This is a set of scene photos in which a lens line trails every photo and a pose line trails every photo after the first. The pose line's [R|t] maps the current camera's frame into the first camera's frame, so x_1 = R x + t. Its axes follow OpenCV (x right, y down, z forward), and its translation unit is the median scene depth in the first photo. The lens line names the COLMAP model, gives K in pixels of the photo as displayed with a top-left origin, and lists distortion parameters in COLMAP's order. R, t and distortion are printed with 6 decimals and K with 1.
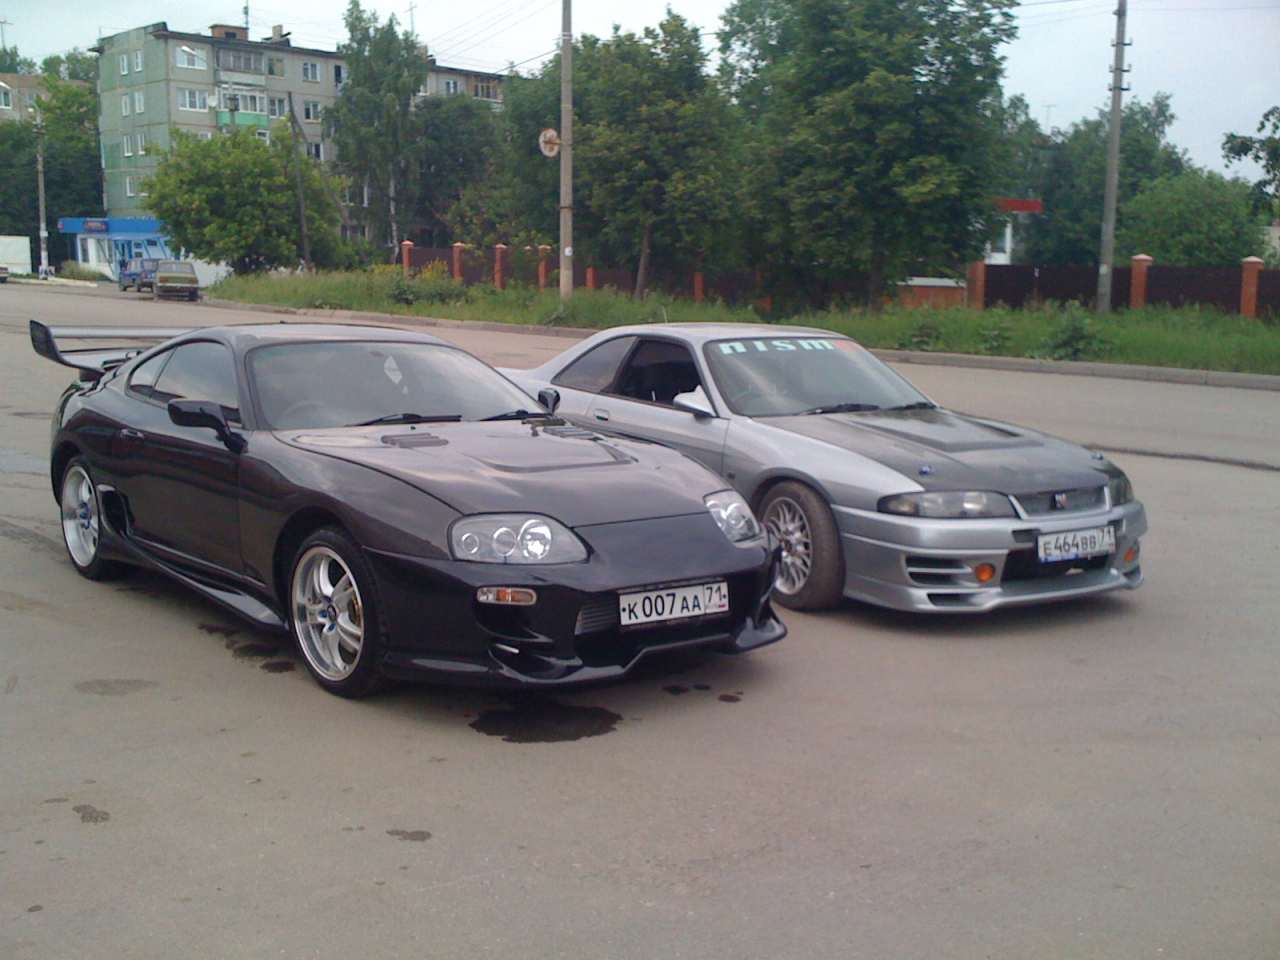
lens RADIAL K [[1413.4, 0, 612.2], [0, 1413.4, 481.8], [0, 0, 1]] dist [0.221054, -0.825097]
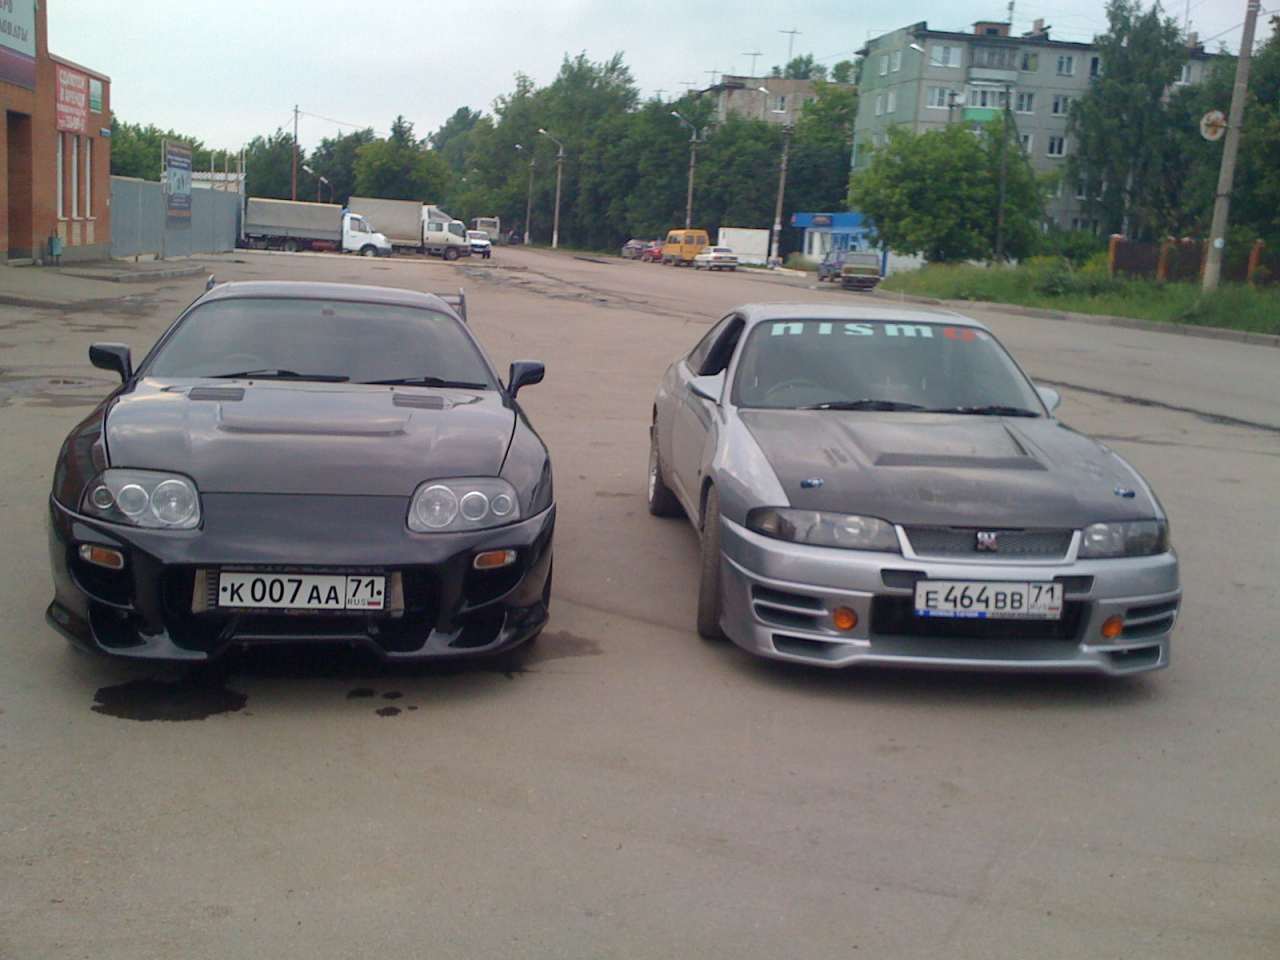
lens RADIAL K [[1401.5, 0, 631.8], [0, 1401.5, 475.5], [0, 0, 1]] dist [0.173815, -0.501896]
pose [[0.876765, 0.095622, -0.471318, 0.080974], [-0.095768, 0.995121, 0.023741, -0.003405], [0.471288, 0.024322, 0.881644, 0.040783]]
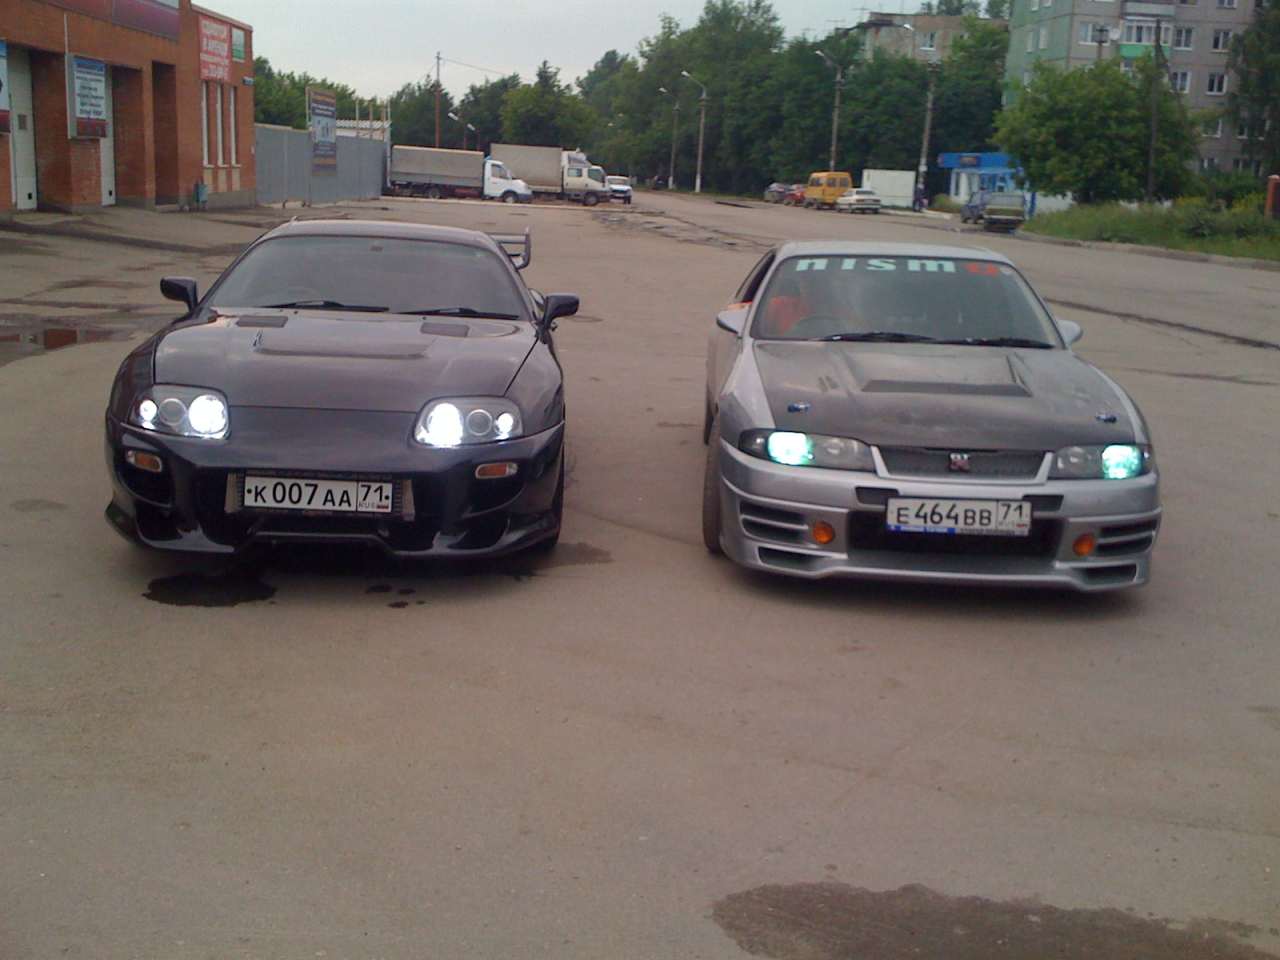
lens RADIAL K [[1392.5, 0, 640.0], [0, 1392.5, 480.0], [0, 0, 1]] dist [0.211852, -0.627163]
pose [[0.826504, 0.126582, -0.548514, 0.098701], [-0.102363, 0.991940, 0.074672, -0.002732], [0.553546, -0.005569, 0.832800, 0.038807]]
